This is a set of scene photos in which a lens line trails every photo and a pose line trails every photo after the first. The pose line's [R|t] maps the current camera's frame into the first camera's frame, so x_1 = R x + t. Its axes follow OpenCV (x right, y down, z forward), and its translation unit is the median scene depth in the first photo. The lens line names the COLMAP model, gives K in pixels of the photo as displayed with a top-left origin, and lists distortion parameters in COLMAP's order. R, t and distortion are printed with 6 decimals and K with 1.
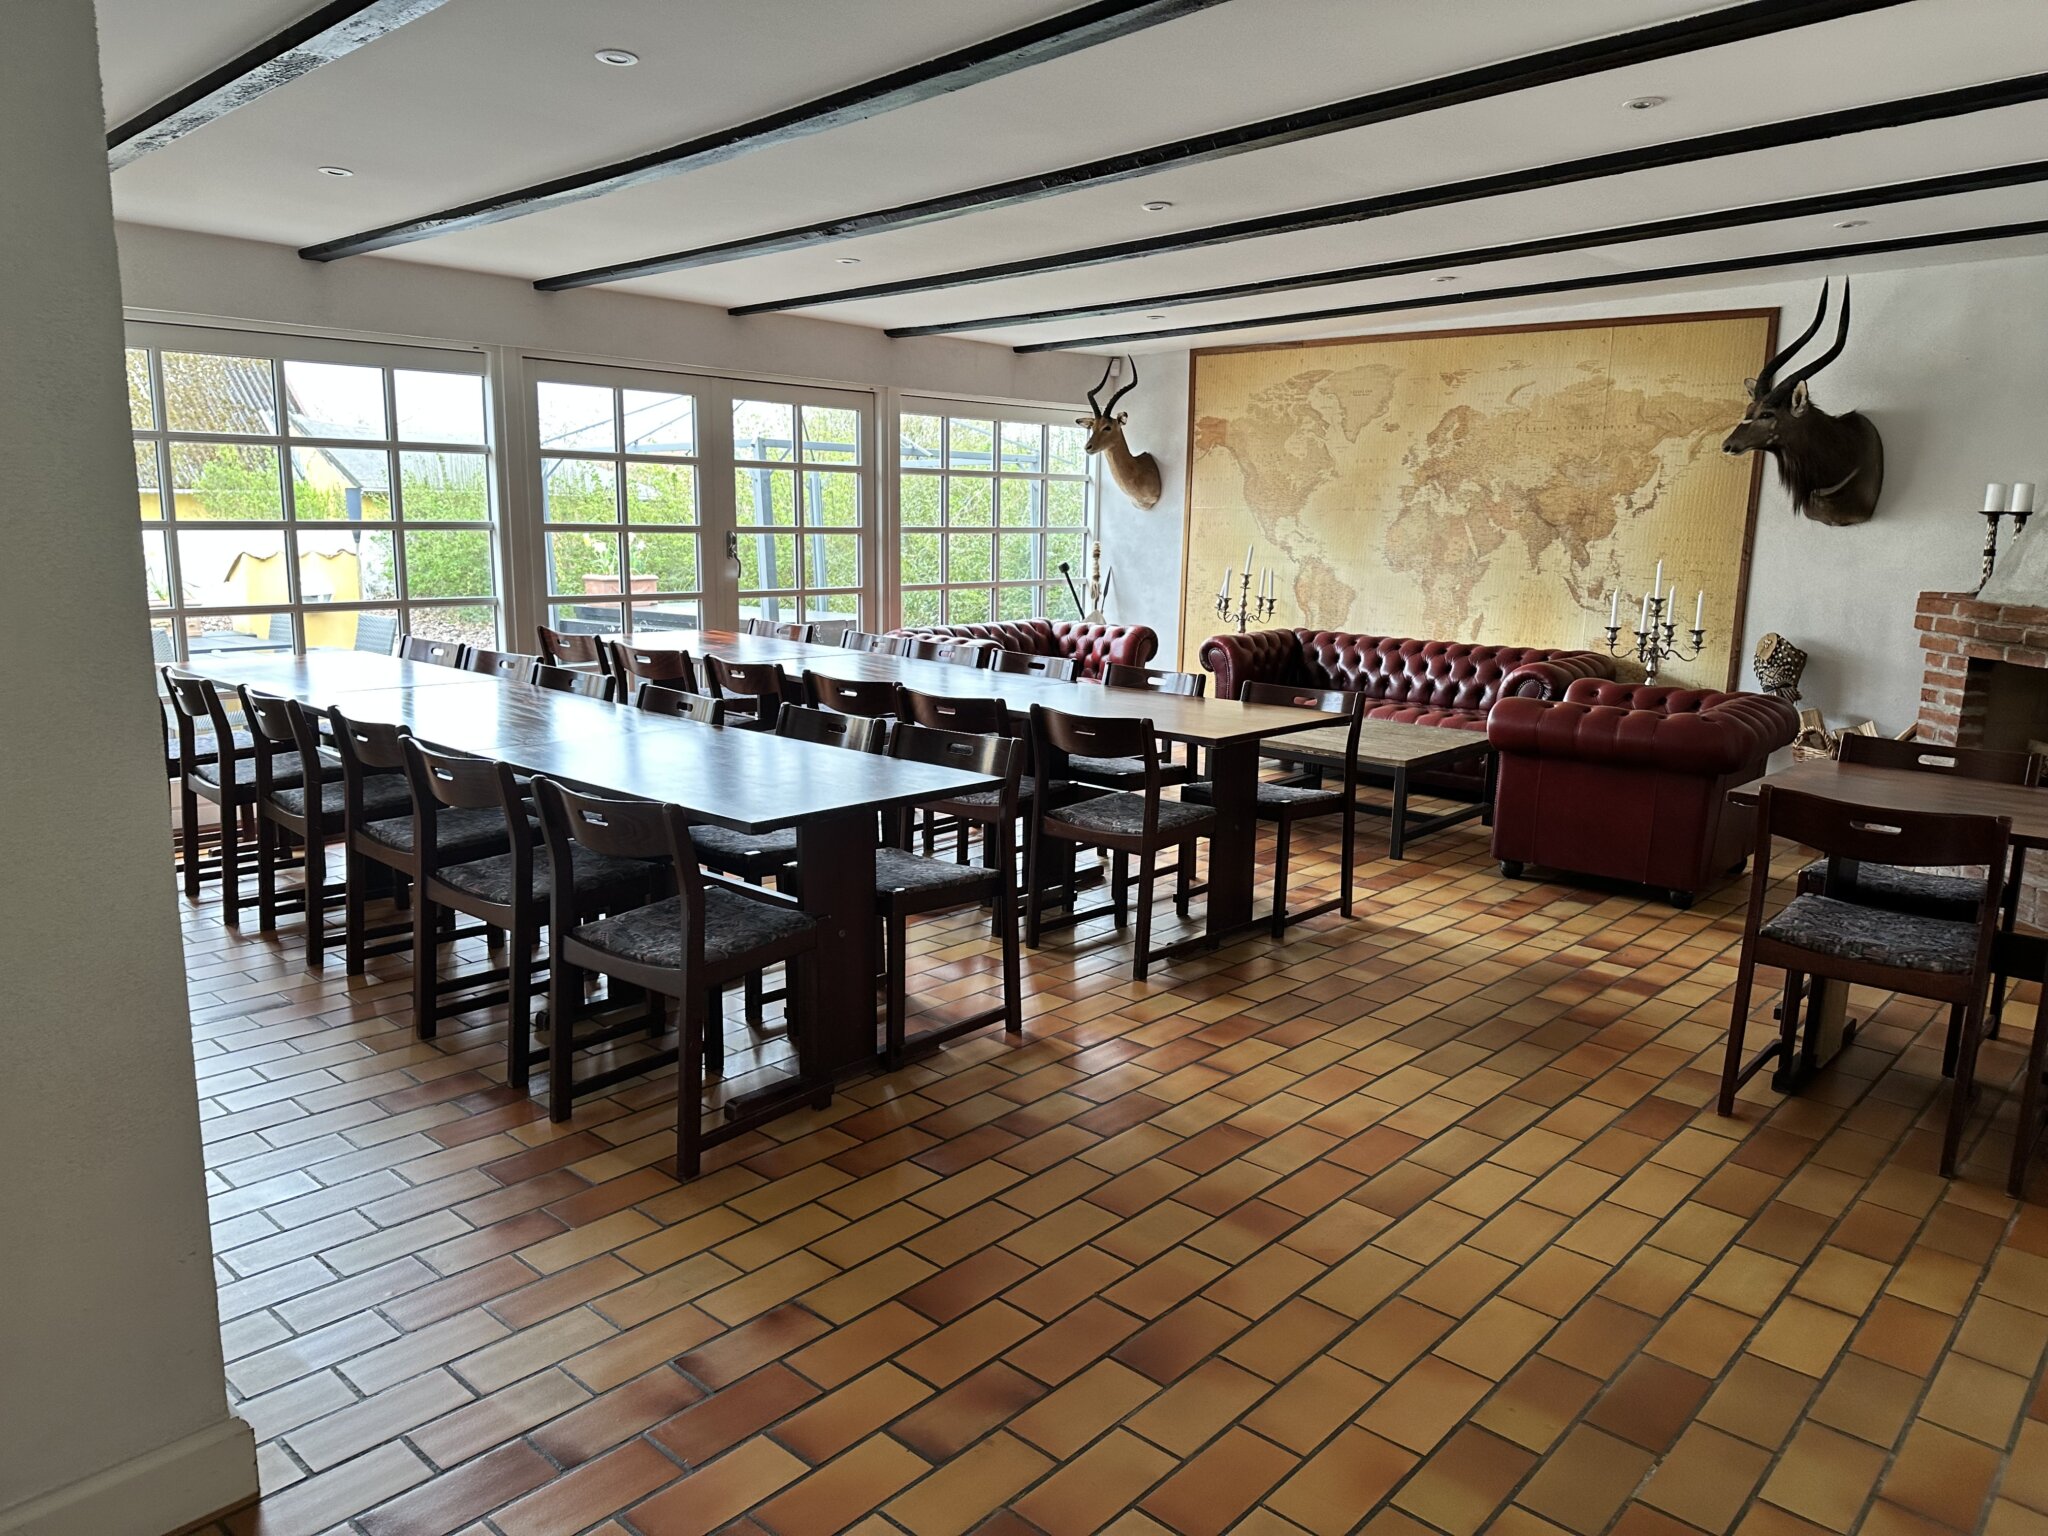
lens RADIAL K [[1428.4, 0, 1029.8], [0, 1428.4, 777.6], [0, 0, 1]] dist [0.009019, -0.014102]
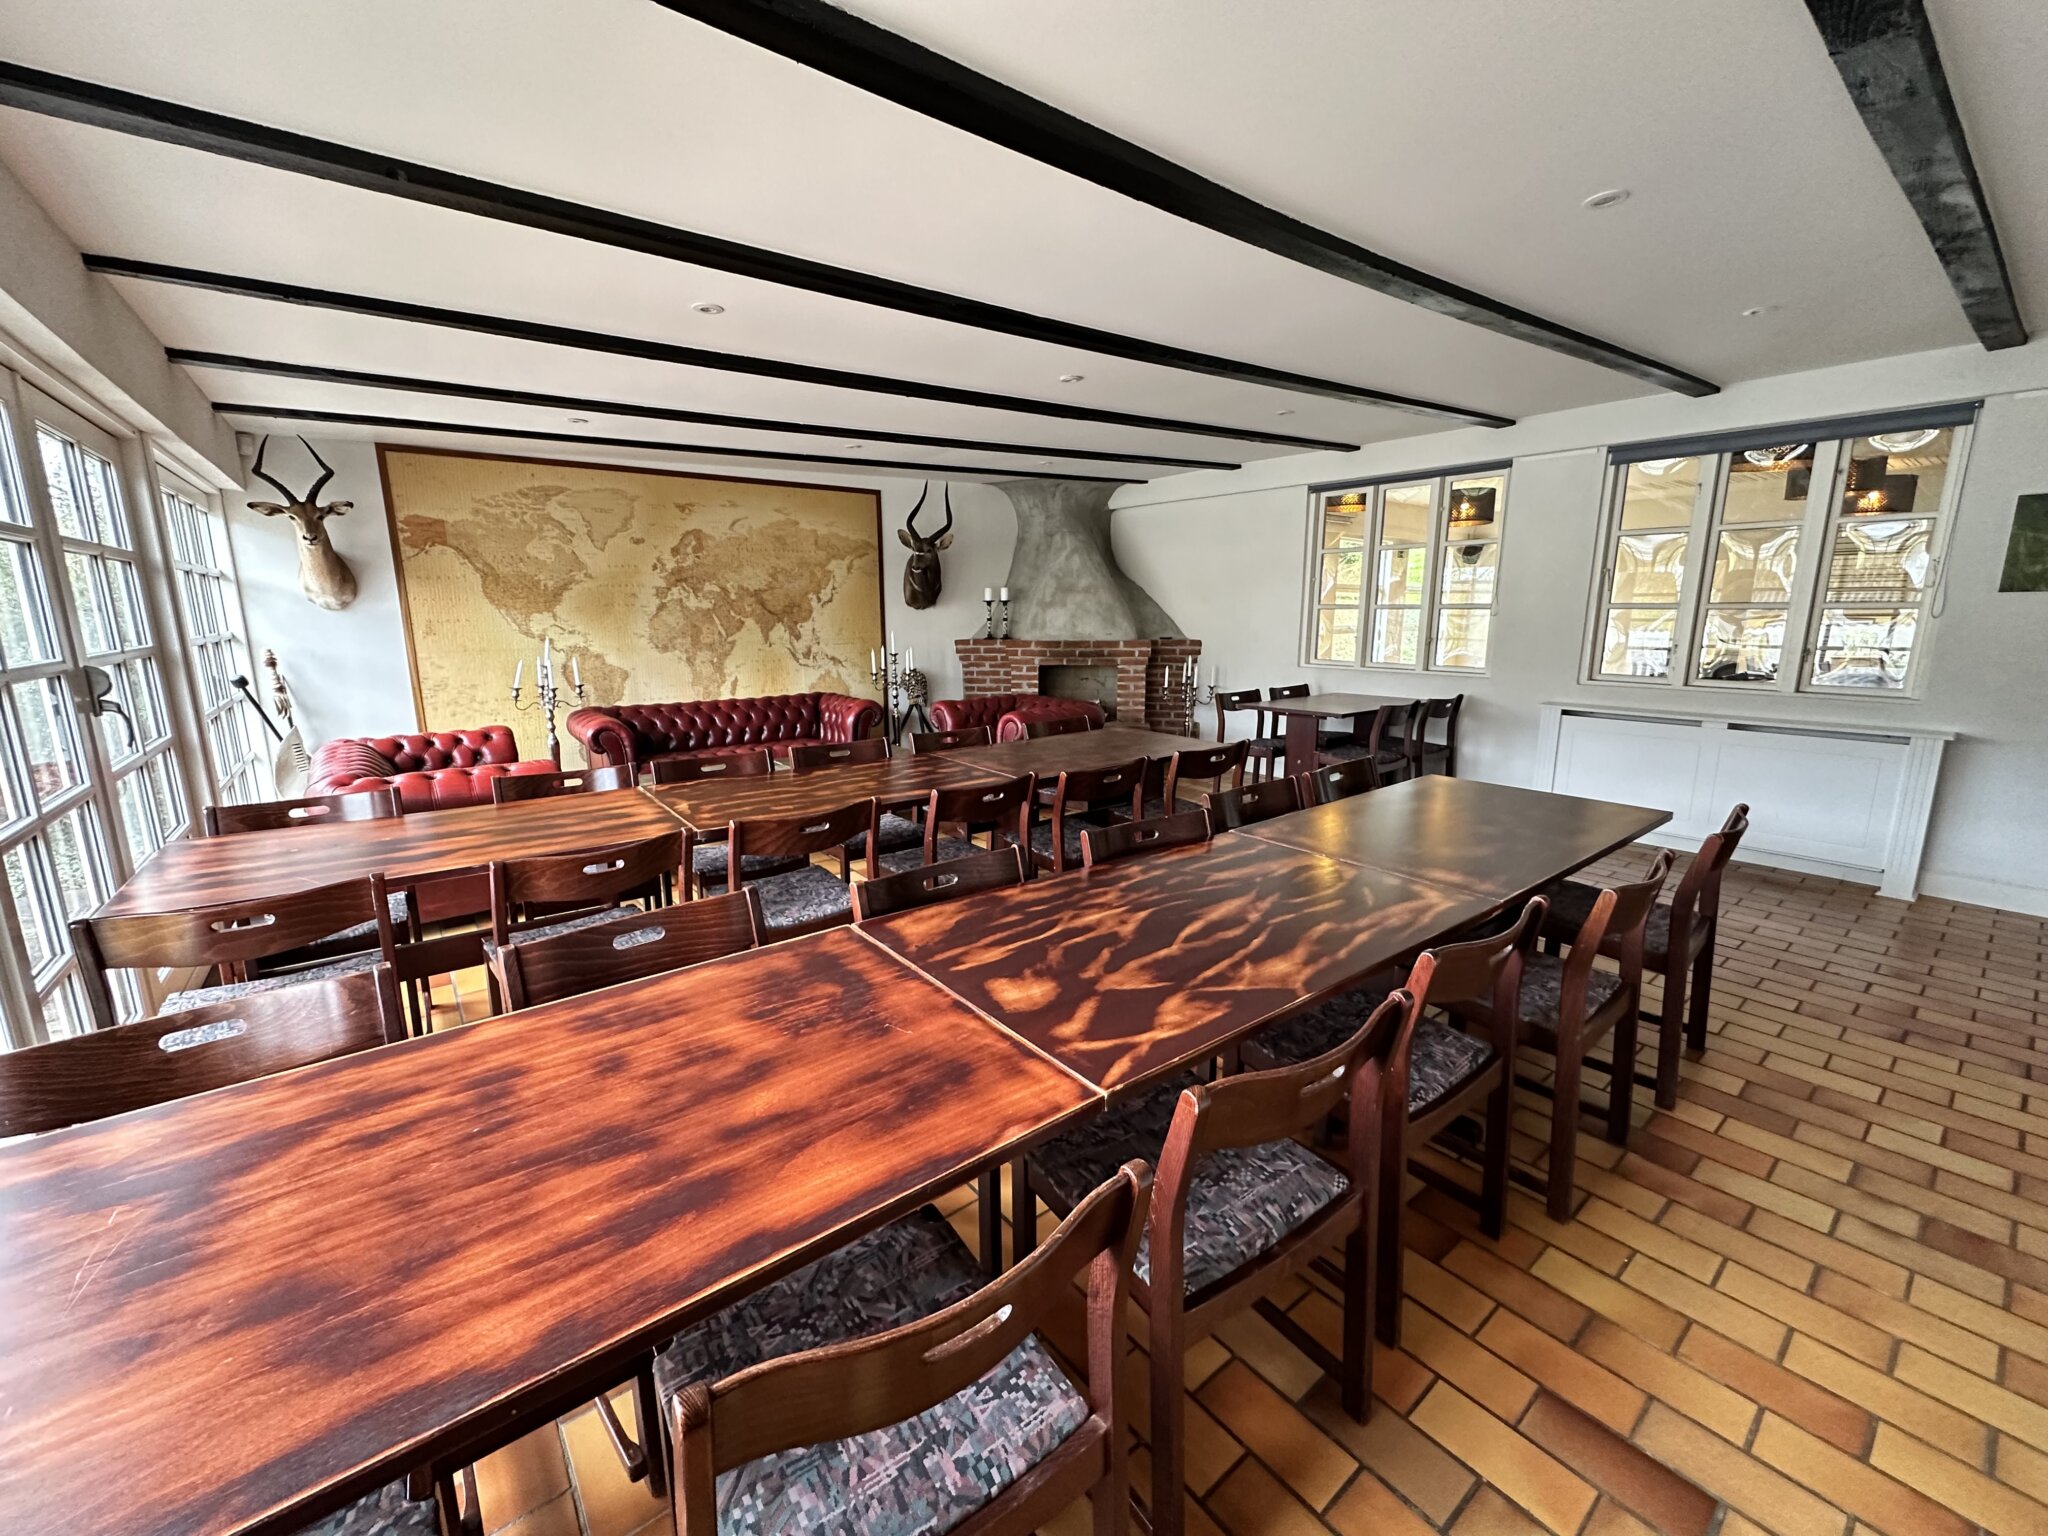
lens RADIAL K [[825.8, 0, 1031.5], [0, 825.8, 763.2], [0, 0, 1]] dist [0.013830, 0.000053]
pose [[0.182393, -0.193105, 0.964076, -0.442722], [0.196926, 0.967831, 0.156601, -0.101313], [-0.963303, 0.161289, 0.214553, 0.544846]]
